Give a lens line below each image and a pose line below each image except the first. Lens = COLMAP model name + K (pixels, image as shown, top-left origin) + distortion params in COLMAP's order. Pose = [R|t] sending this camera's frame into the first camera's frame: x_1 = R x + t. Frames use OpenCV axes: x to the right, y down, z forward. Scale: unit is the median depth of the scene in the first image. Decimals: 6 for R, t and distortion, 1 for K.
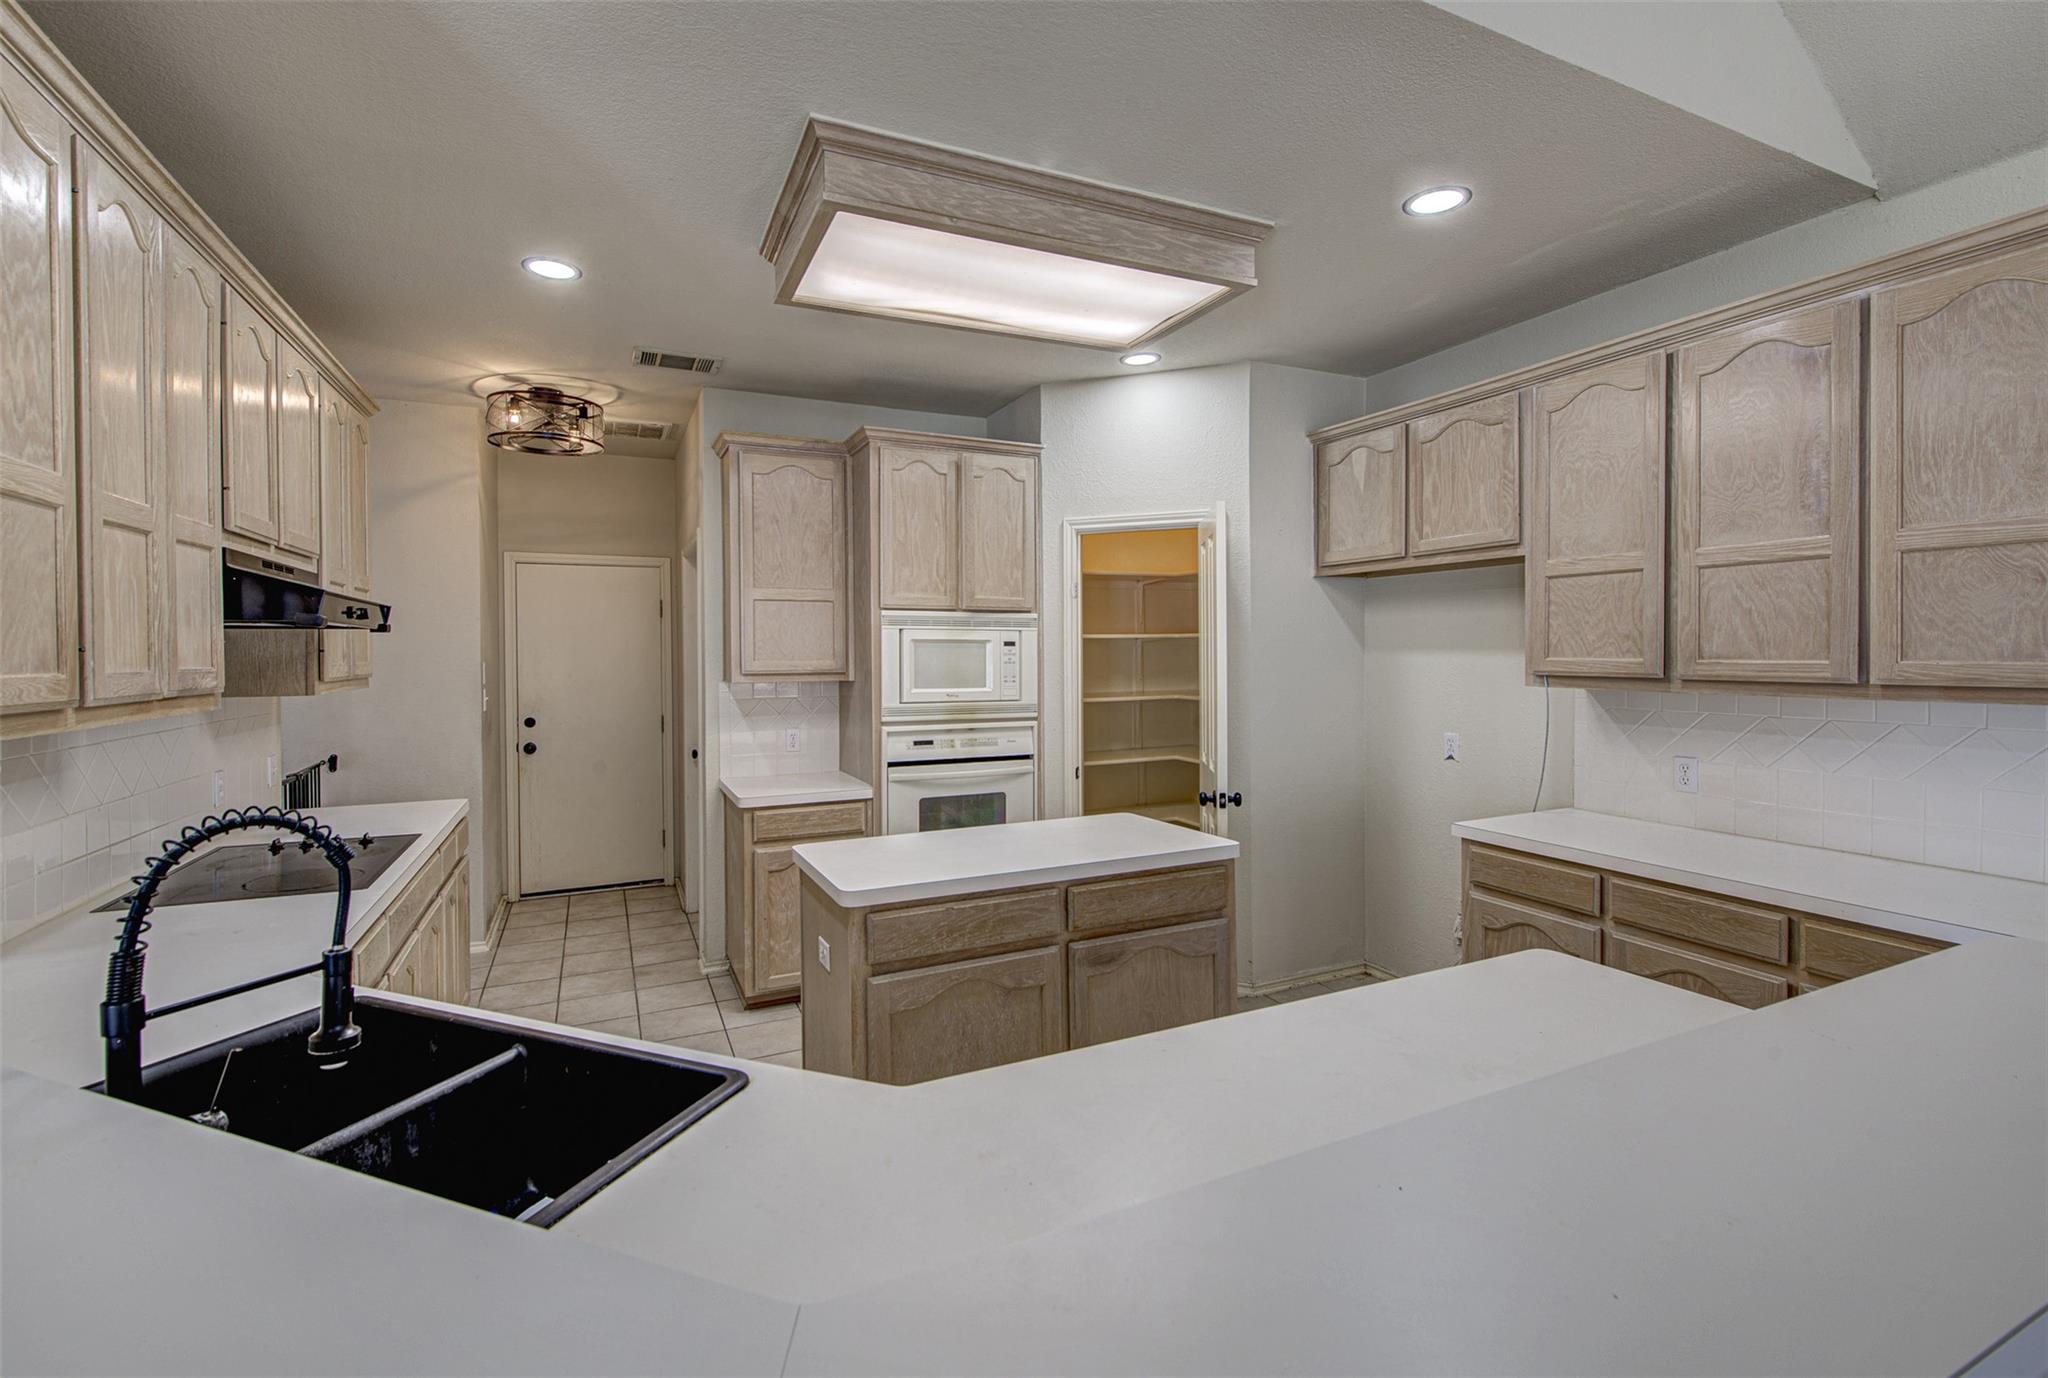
lens RADIAL K [[894.3, 0, 1004.1], [0, 894.3, 659.4], [0, 0, 1]] dist [0.002546, -0.002189]
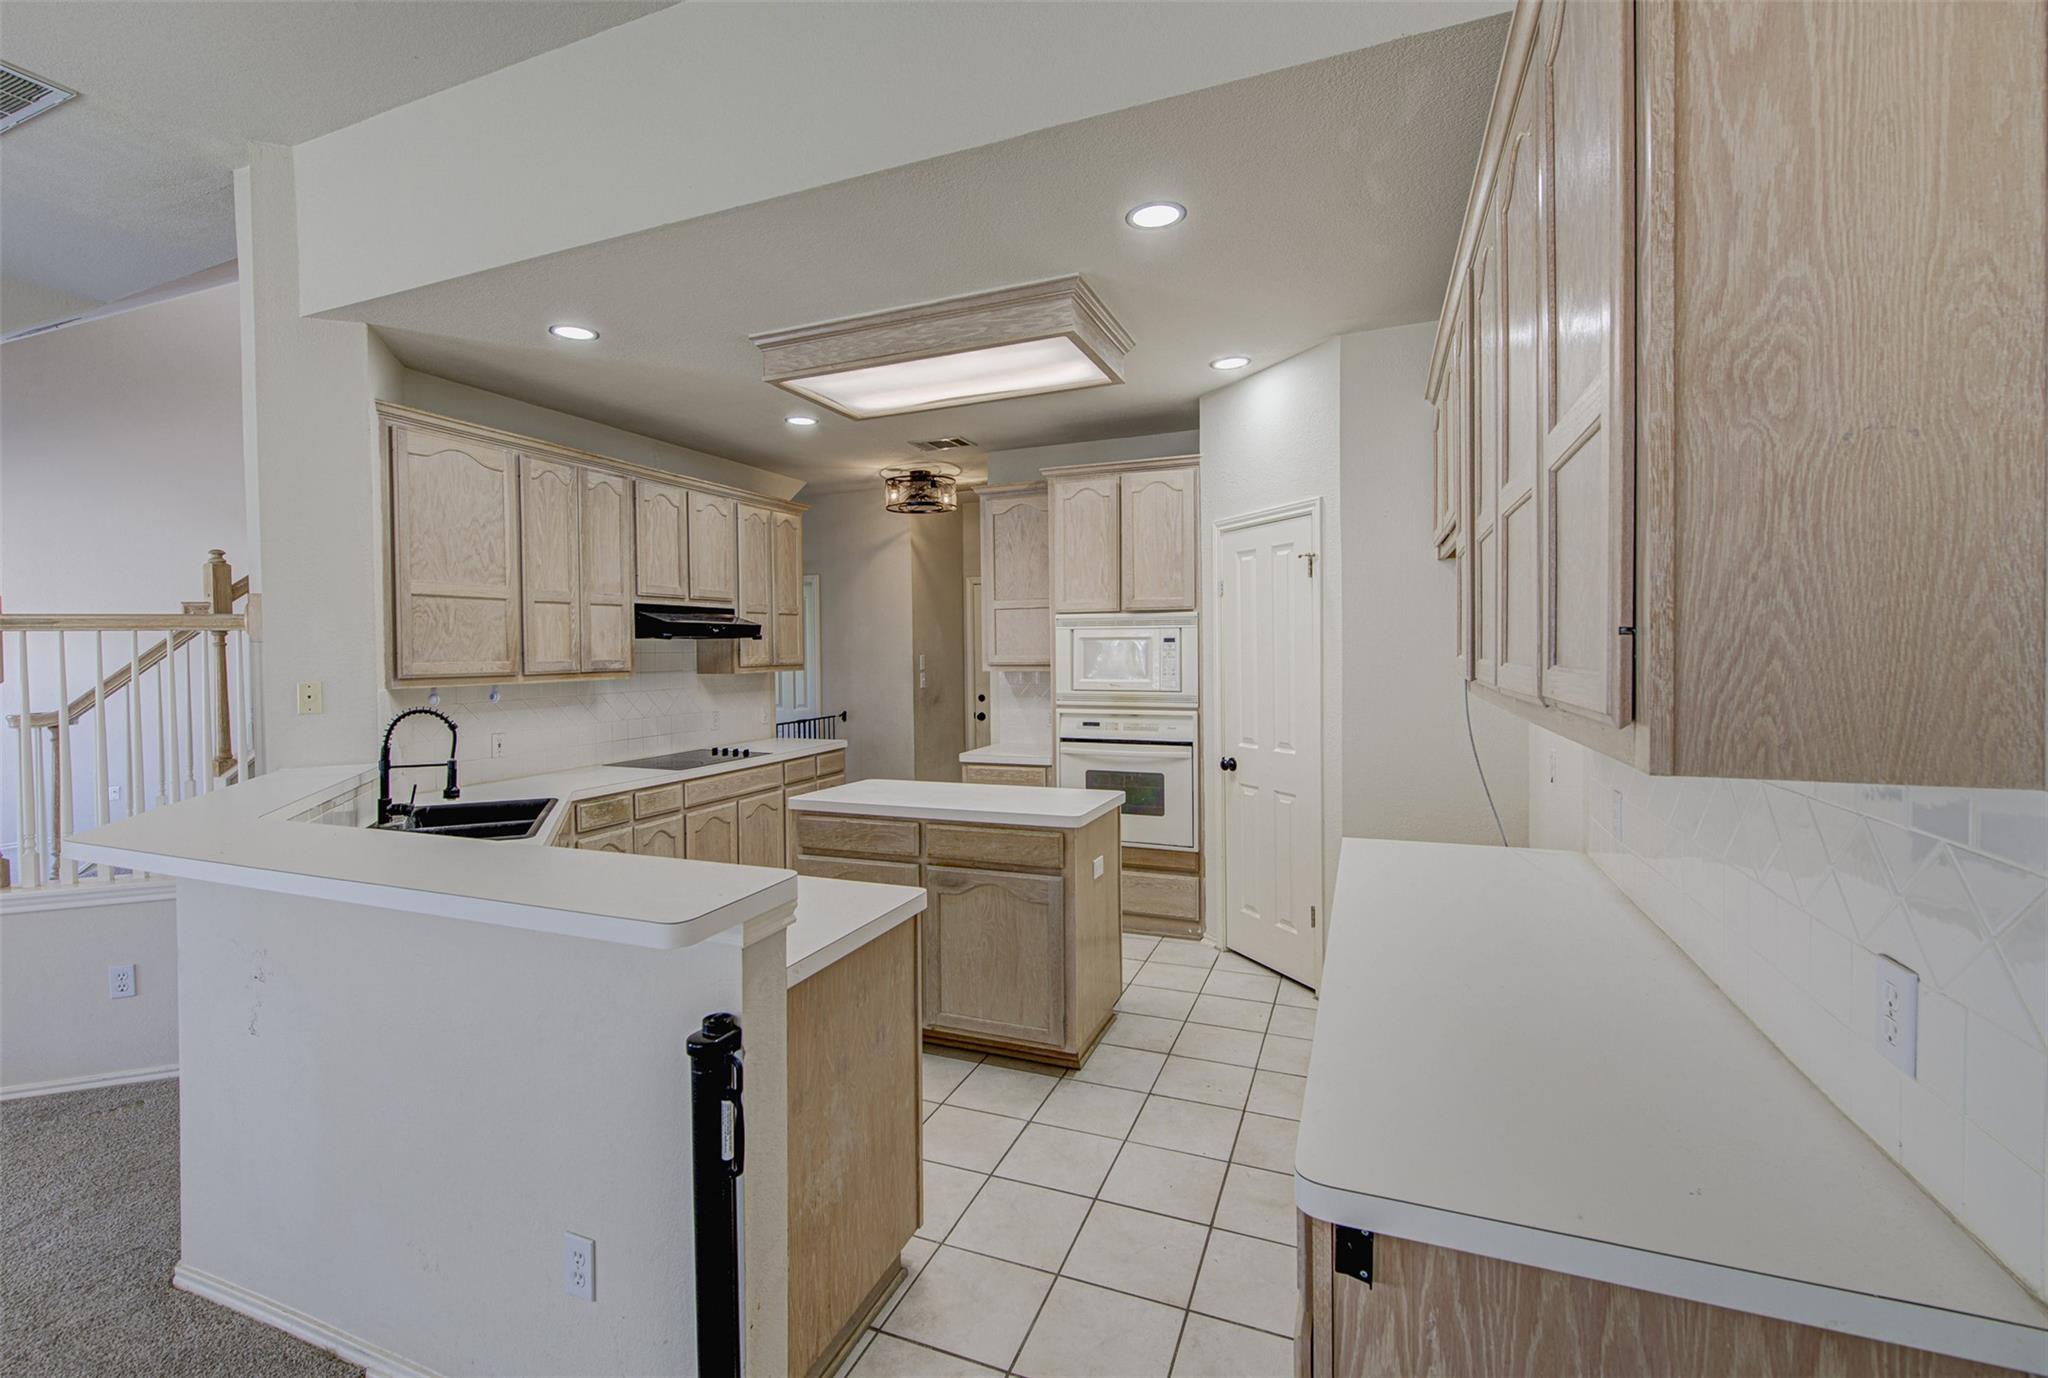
lens RADIAL K [[894.3, 0, 1004.0], [0, 894.3, 659.7], [0, 0, 1]] dist [0.002546, -0.002189]
pose [[0.678390, 0.006289, -0.734675, 0.893690], [0.002028, 0.999944, 0.010432, -0.006813], [0.734699, -0.008567, 0.678339, 0.128885]]
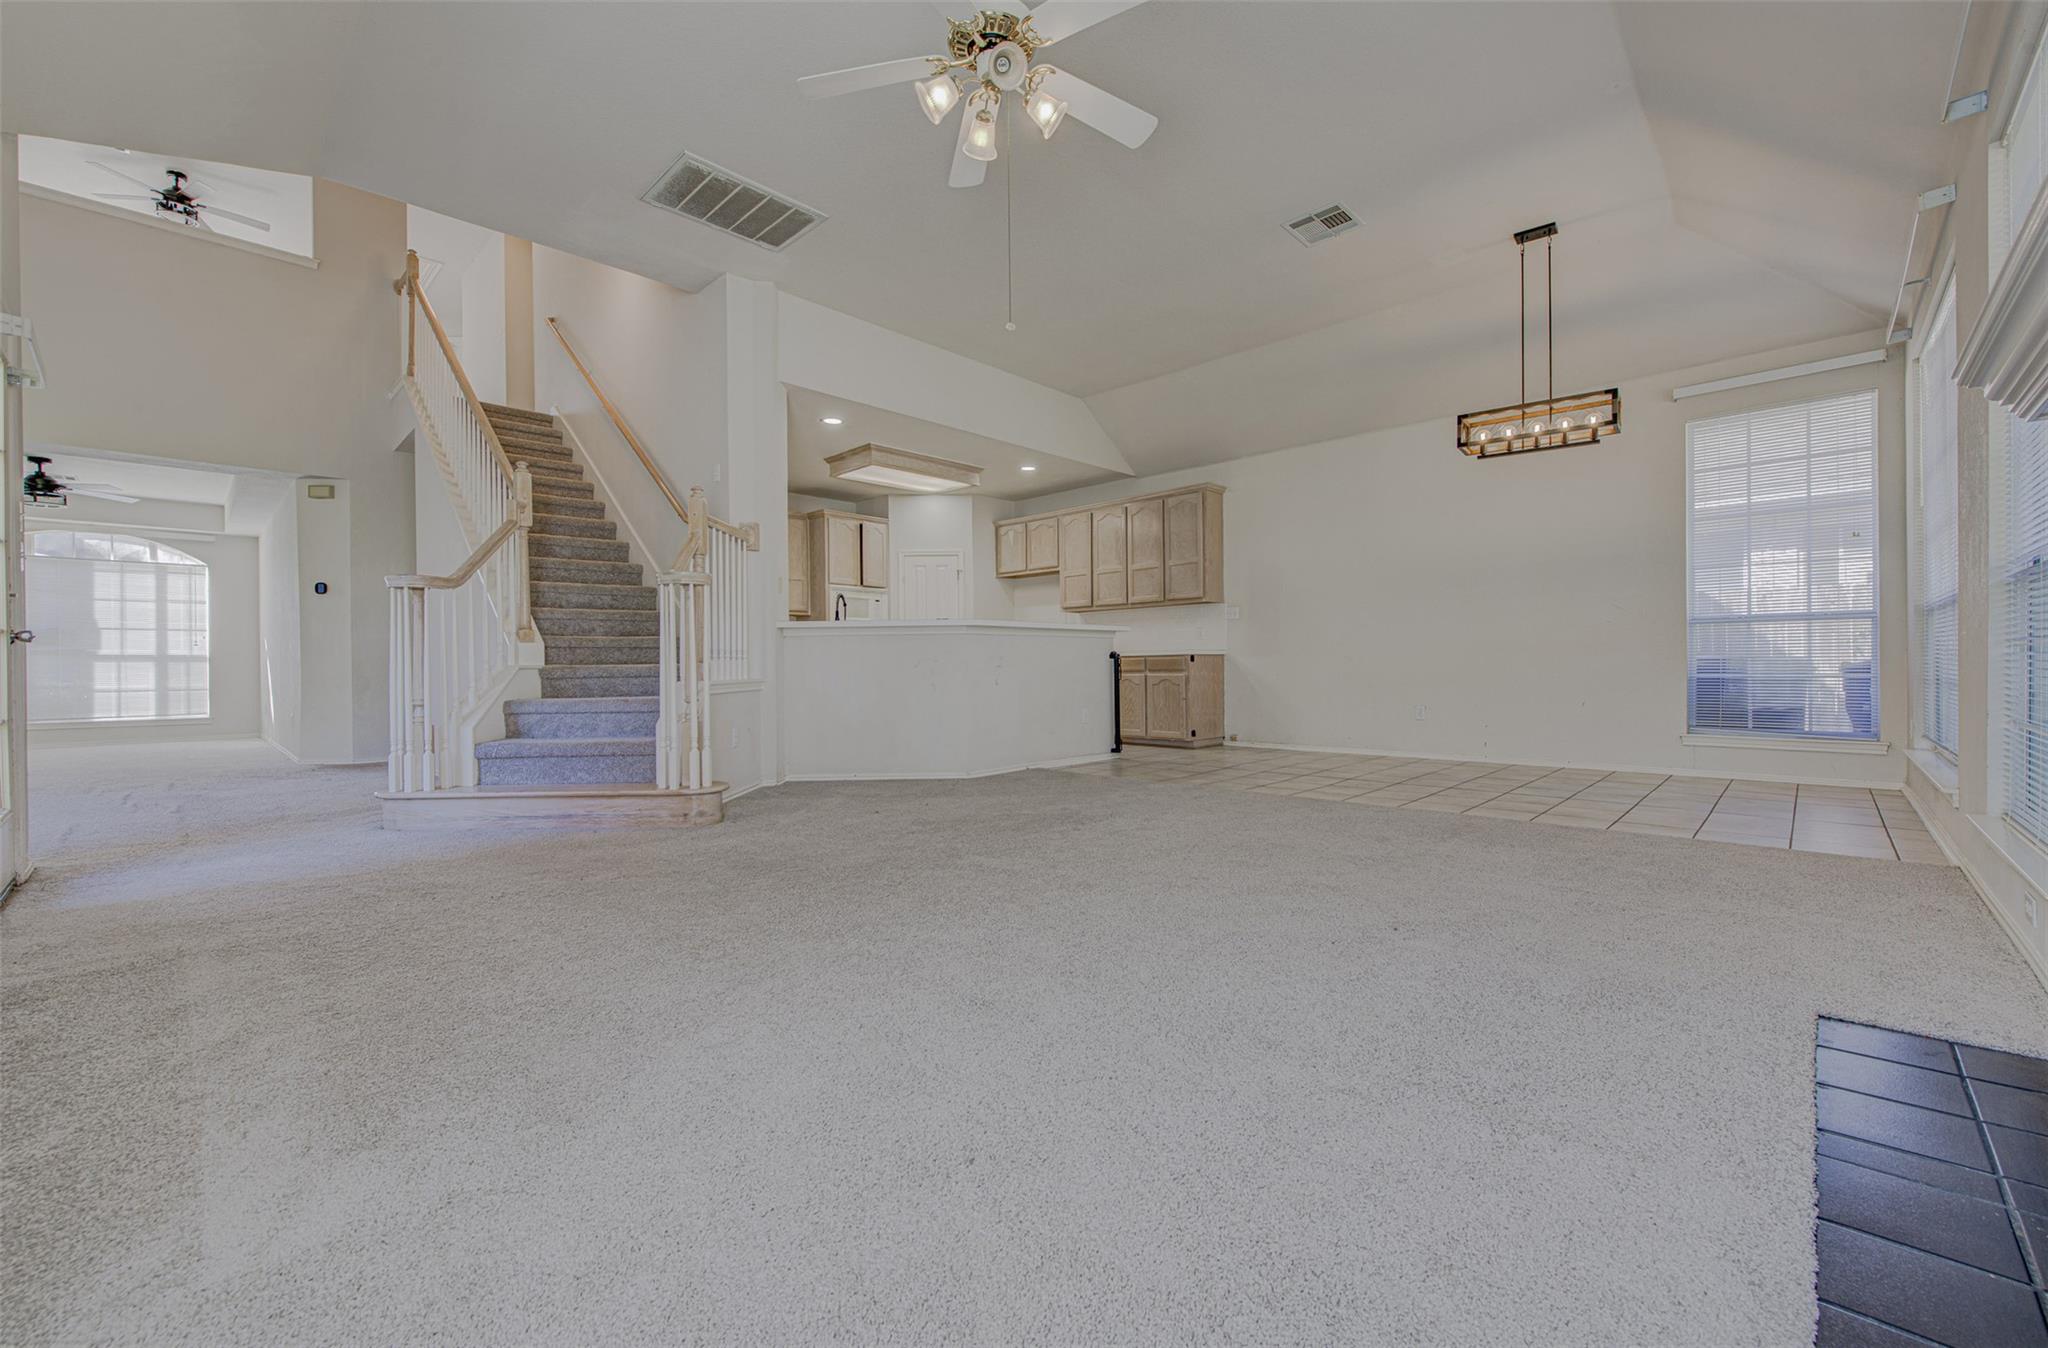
lens RADIAL K [[826.3, 0, 1027.8], [0, 826.3, 670.1], [0, 0, 1]] dist [-0.000931, -0.000545]
pose [[0.929773, -0.000122, 0.368134, -0.577621], [0.005189, 0.999905, -0.012772, 0.265364], [-0.368097, 0.013785, 0.929685, -1.623966]]
